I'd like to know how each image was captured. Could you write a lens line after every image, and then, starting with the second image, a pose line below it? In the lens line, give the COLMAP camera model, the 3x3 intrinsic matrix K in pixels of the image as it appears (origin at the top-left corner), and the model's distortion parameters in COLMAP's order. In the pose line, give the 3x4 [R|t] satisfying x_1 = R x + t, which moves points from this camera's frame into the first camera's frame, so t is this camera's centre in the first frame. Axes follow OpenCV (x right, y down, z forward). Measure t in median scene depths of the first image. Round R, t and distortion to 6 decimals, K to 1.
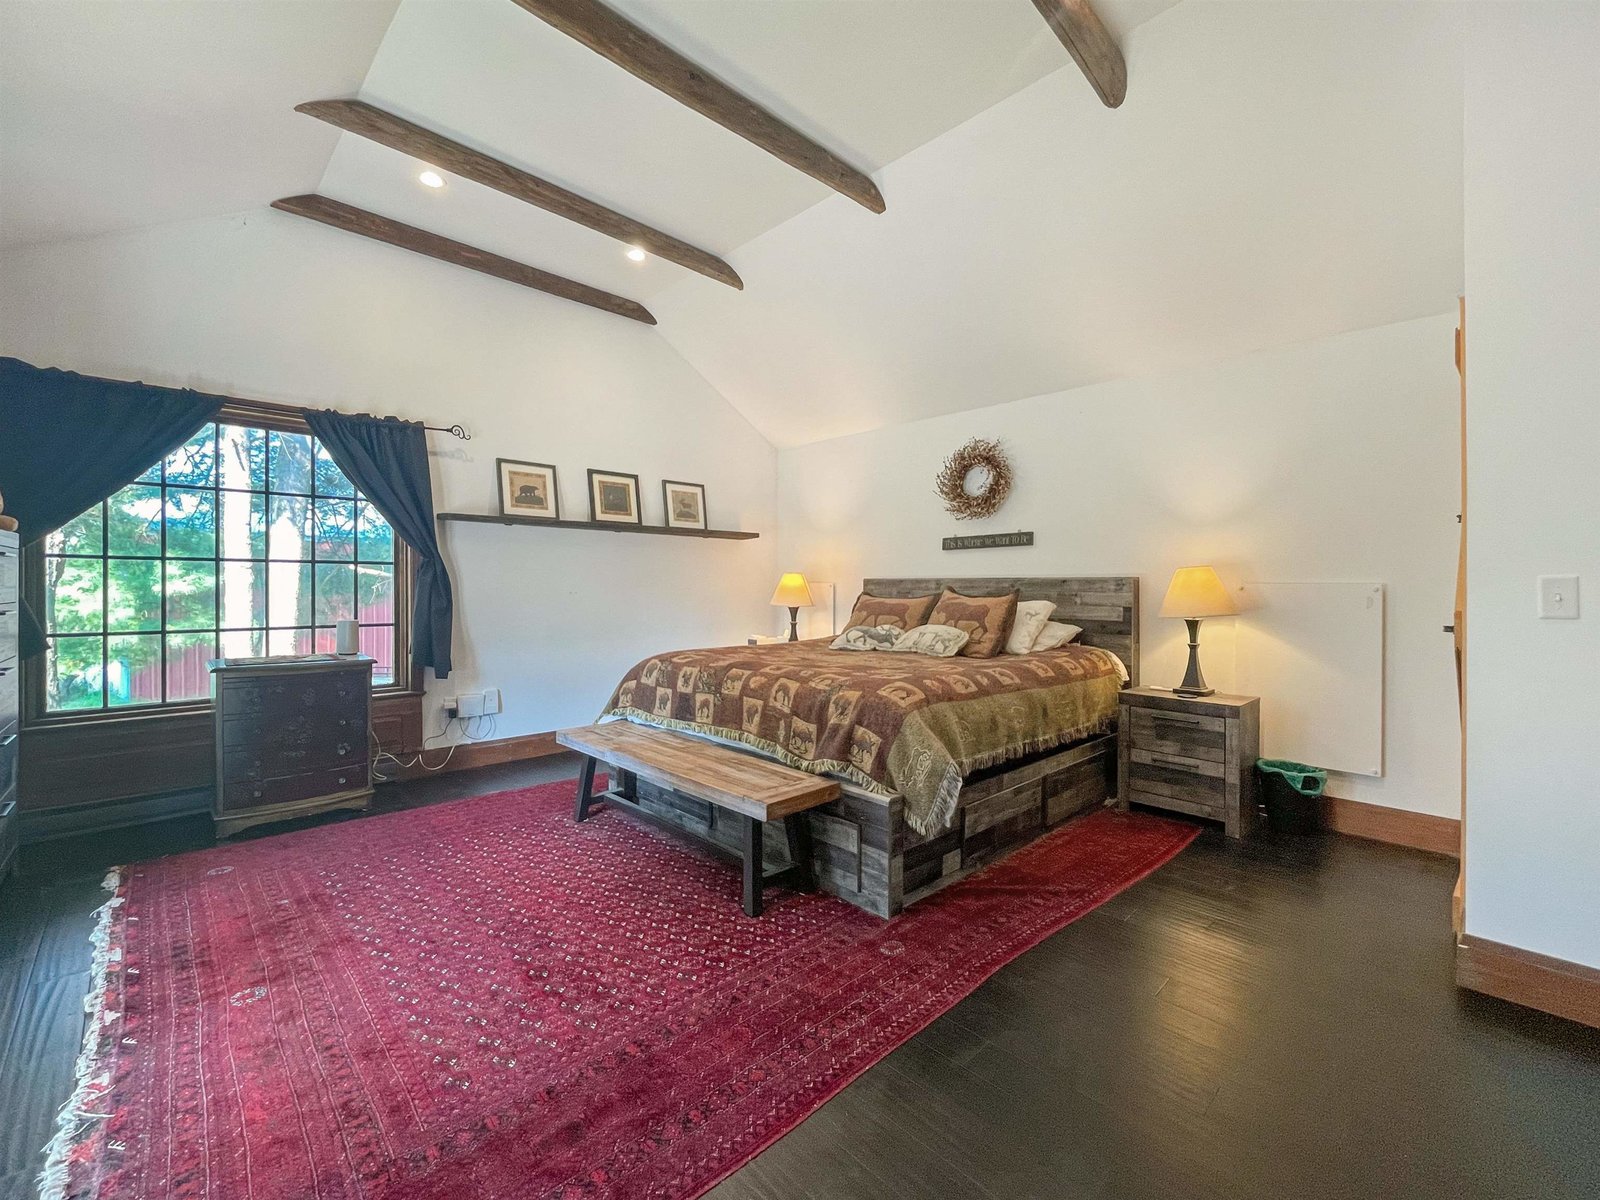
lens RADIAL K [[665.3, 0, 806.0], [0, 665.3, 591.7], [0, 0, 1]] dist [0.000352, 0.000458]
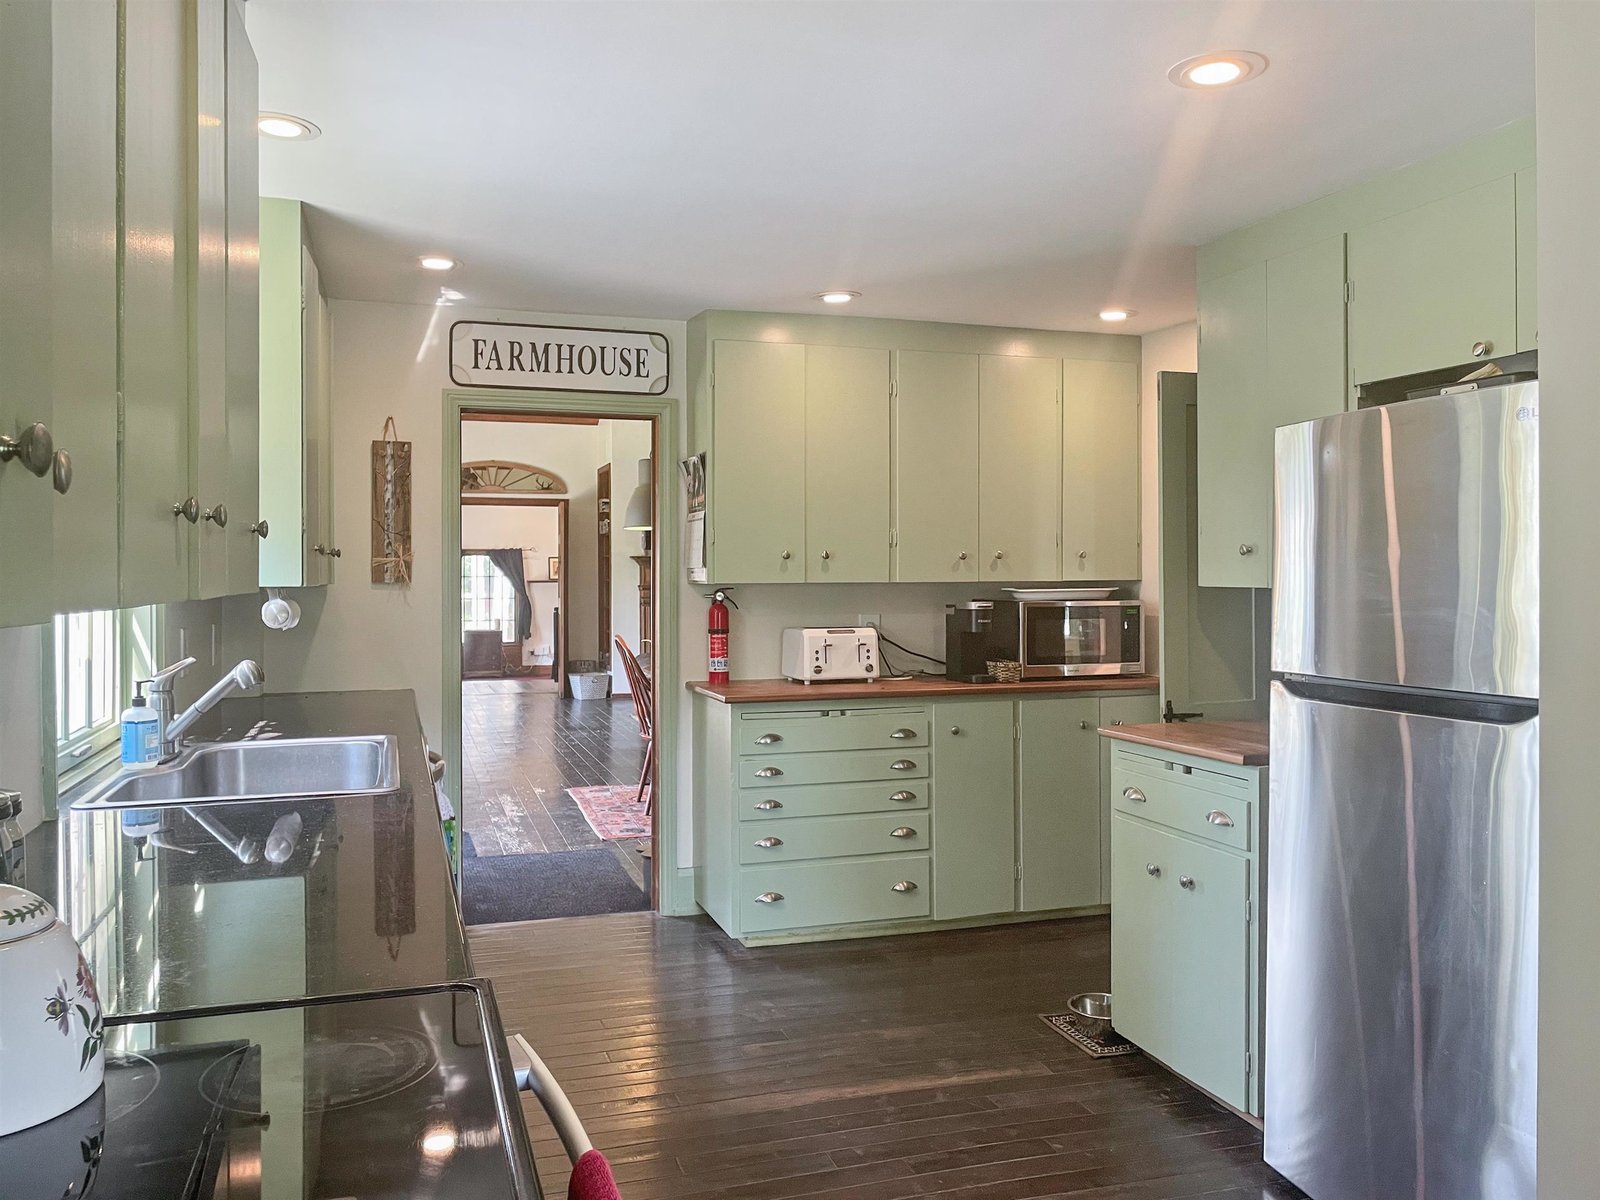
lens RADIAL K [[1283.0, 0, 803.2], [0, 1283.0, 596.8], [0, 0, 1]] dist [-0.012020, -0.001166]
pose [[0.894229, 0.004334, -0.447589, 2.793779], [0.000052, 0.999952, 0.009787, -0.100637], [0.447610, -0.008775, 0.894186, -3.174228]]
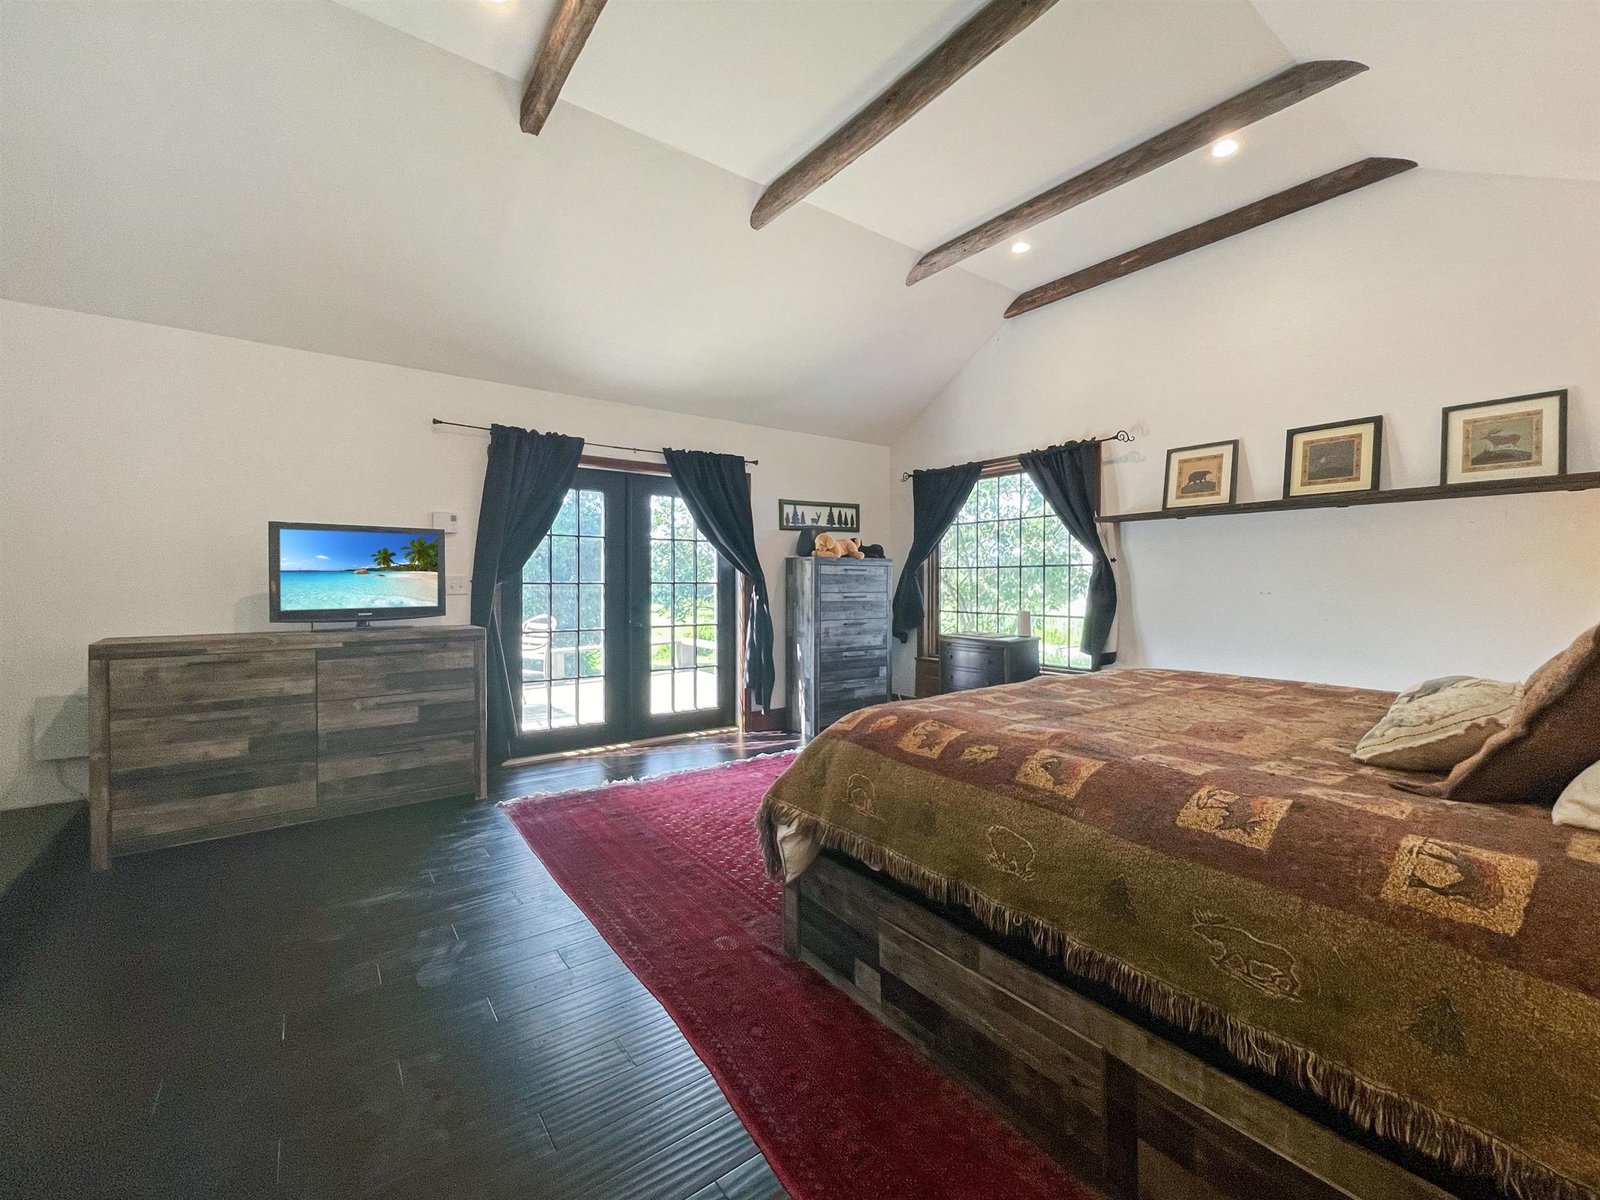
lens RADIAL K [[665.3, 0, 808.3], [0, 665.3, 590.5], [0, 0, 1]] dist [0.000352, 0.000458]
pose [[-0.116125, 0.008959, -0.993194, 0.574315], [-0.008707, 0.999912, 0.010038, -0.005047], [0.993196, 0.009814, -0.116037, 0.637903]]
